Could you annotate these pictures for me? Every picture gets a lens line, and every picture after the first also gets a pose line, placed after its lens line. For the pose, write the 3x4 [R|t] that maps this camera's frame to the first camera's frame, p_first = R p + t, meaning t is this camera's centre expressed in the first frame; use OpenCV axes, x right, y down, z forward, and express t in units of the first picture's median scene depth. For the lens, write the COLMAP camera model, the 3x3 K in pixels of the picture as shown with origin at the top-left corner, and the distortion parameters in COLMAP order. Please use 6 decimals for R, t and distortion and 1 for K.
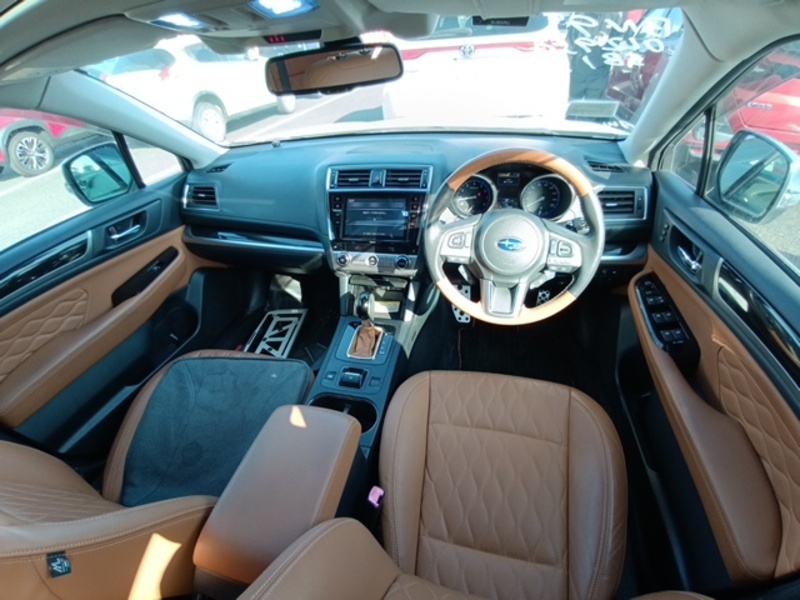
lens RADIAL K [[375.0, 0, 400.2], [0, 375.0, 303.3], [0, 0, 1]] dist [-0.002023, -0.005531]
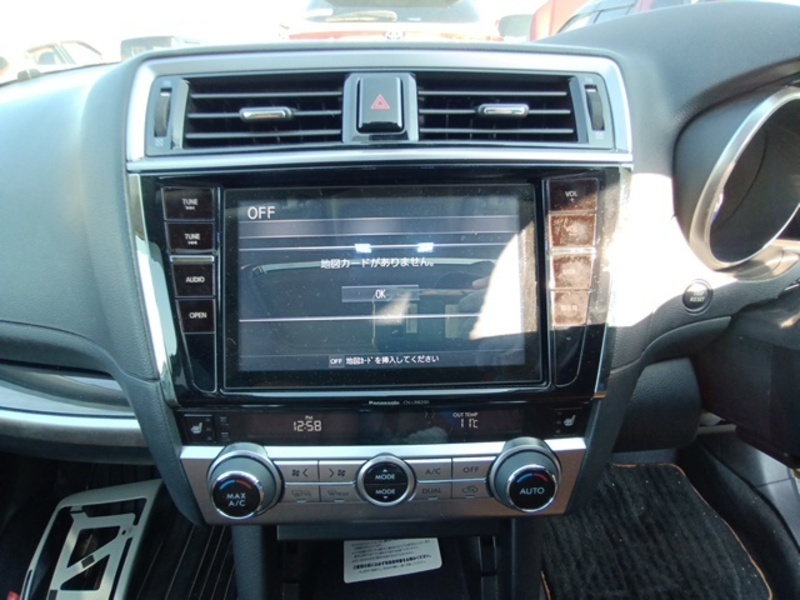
lens RADIAL K [[375.0, 0, 404.6], [0, 375.0, 296.3], [0, 0, 1]] dist [-0.002023, -0.005531]
pose [[0.968467, -0.079451, 0.236133, -0.104768], [0.098923, 0.992503, -0.071773, -0.201255], [-0.228660, 0.092869, 0.969066, 0.774197]]
